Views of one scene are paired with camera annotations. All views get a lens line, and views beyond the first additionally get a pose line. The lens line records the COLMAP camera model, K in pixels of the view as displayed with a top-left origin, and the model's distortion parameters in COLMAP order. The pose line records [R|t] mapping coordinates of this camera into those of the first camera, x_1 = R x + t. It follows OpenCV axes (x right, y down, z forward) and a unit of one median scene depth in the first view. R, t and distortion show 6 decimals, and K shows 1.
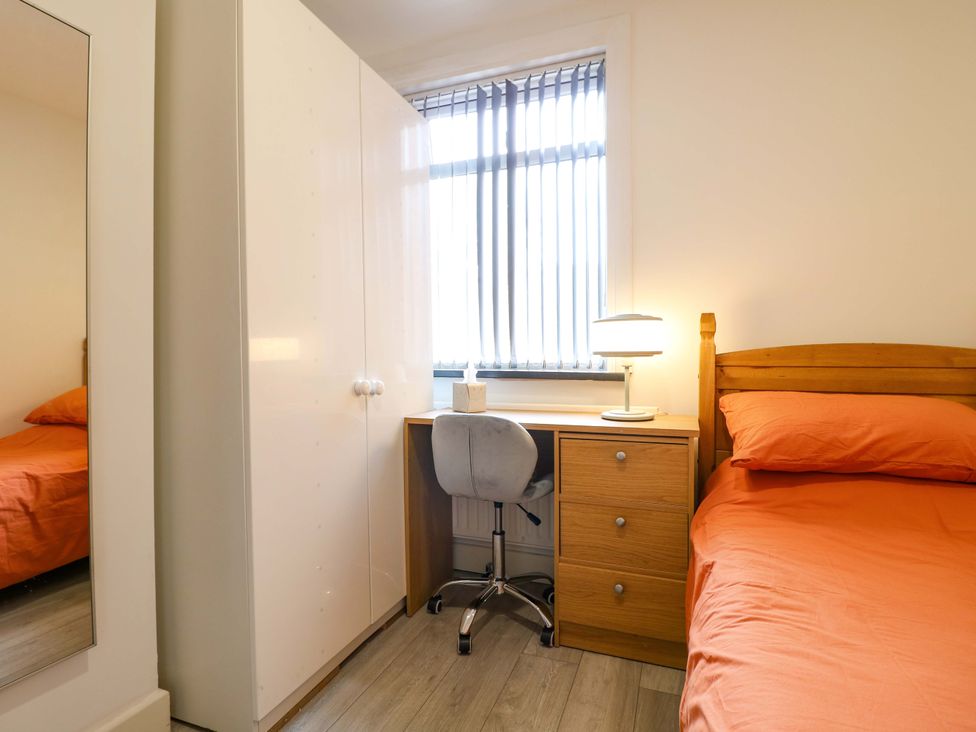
lens RADIAL K [[506.0, 0, 493.7], [0, 506.0, 361.6], [0, 0, 1]] dist [-0.010911, -0.001035]
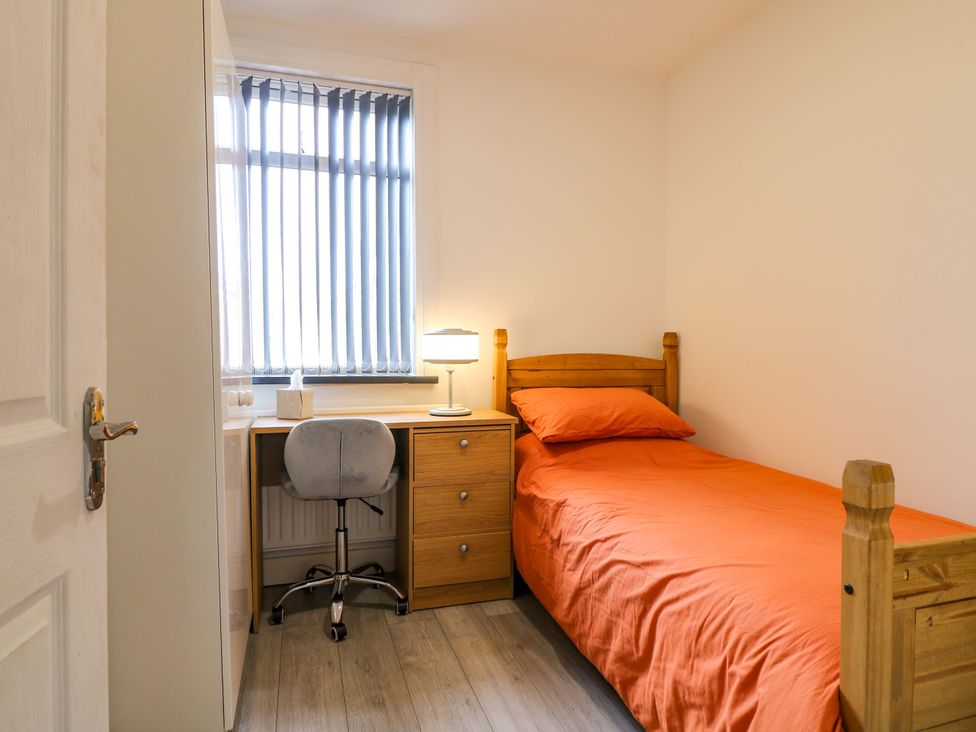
lens RADIAL K [[592.6, 0, 490.6], [0, 592.6, 361.8], [0, 0, 1]] dist [0.007124, 0.001012]
pose [[0.788906, -0.006941, 0.614474, -0.579452], [0.001748, 0.999958, 0.009051, -0.028325], [-0.614511, -0.006066, 0.788885, -0.198707]]
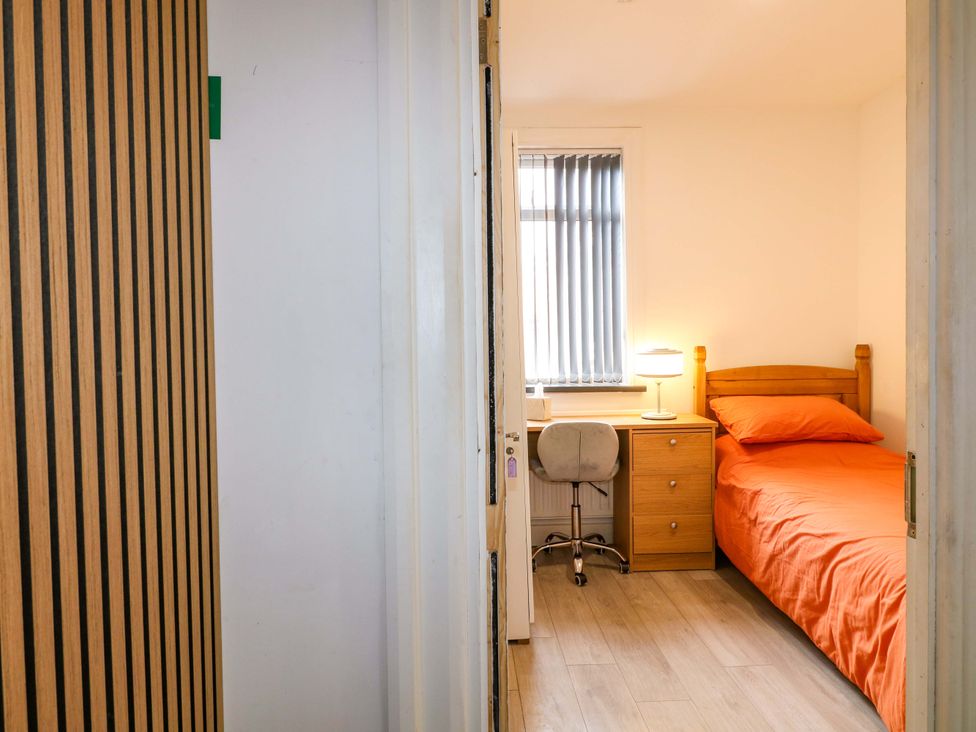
lens RADIAL K [[646.0, 0, 496.4], [0, 646.0, 360.0], [0, 0, 1]] dist [0.015410, -0.002033]
pose [[0.917686, -0.024871, 0.396526, -1.008131], [0.015303, 0.999511, 0.027277, -0.127933], [-0.397011, -0.018964, 0.917618, -0.606271]]
